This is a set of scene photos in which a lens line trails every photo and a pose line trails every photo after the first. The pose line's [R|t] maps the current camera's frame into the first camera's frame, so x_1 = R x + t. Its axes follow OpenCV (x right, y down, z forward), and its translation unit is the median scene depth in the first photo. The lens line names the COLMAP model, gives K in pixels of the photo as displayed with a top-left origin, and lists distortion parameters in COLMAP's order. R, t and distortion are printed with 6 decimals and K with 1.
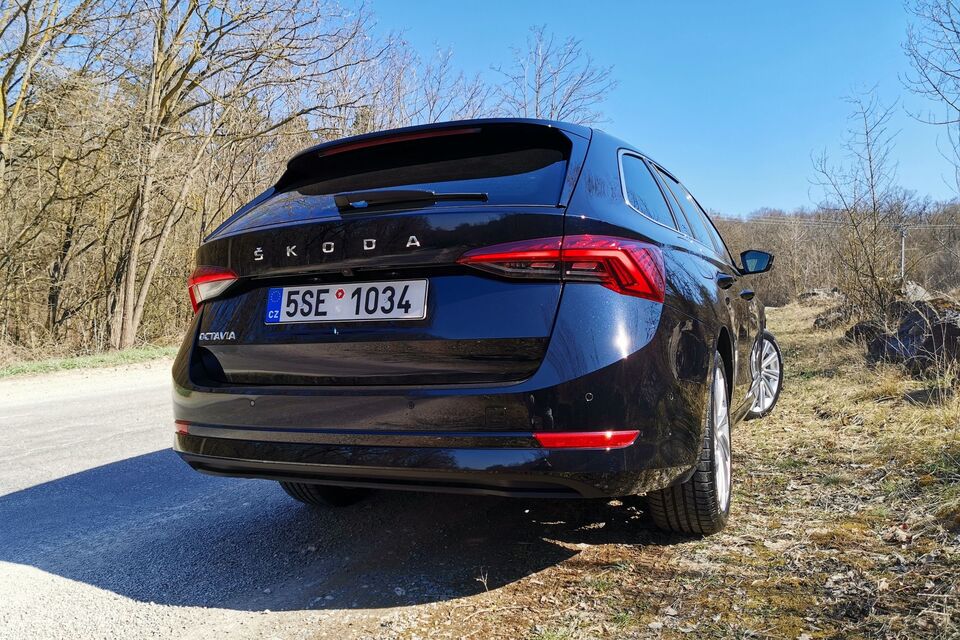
lens RADIAL K [[724.6, 0, 482.9], [0, 724.6, 318.8], [0, 0, 1]] dist [-0.011407, -0.021027]
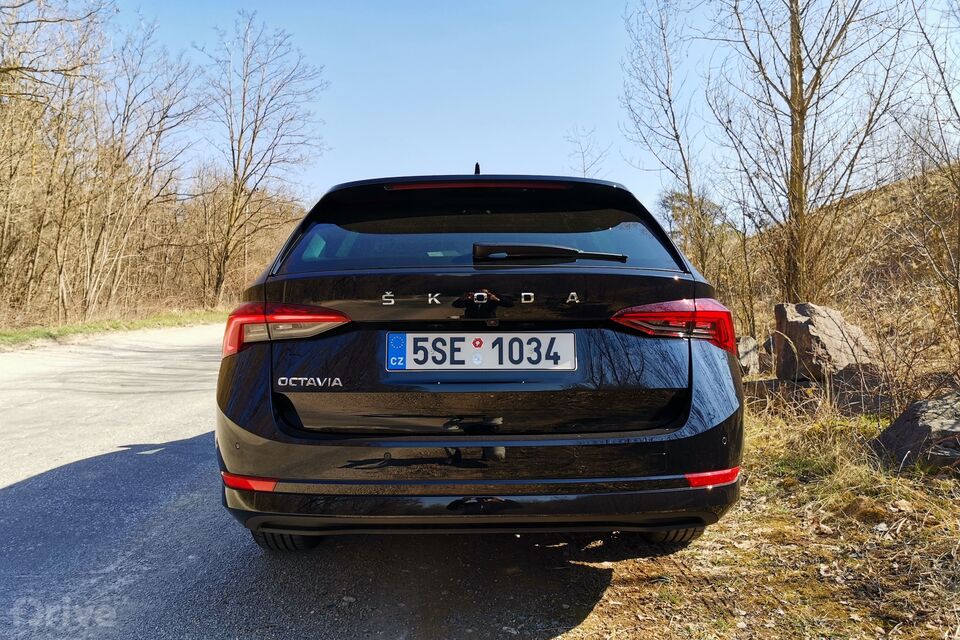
lens RADIAL K [[724.6, 0, 489.4], [0, 724.6, 321.3], [0, 0, 1]] dist [-0.011407, -0.021027]
pose [[0.908434, 0.024707, 0.417297, -0.591244], [-0.025372, 0.999670, -0.003953, -0.059528], [-0.417257, -0.006997, 0.908761, 0.080165]]
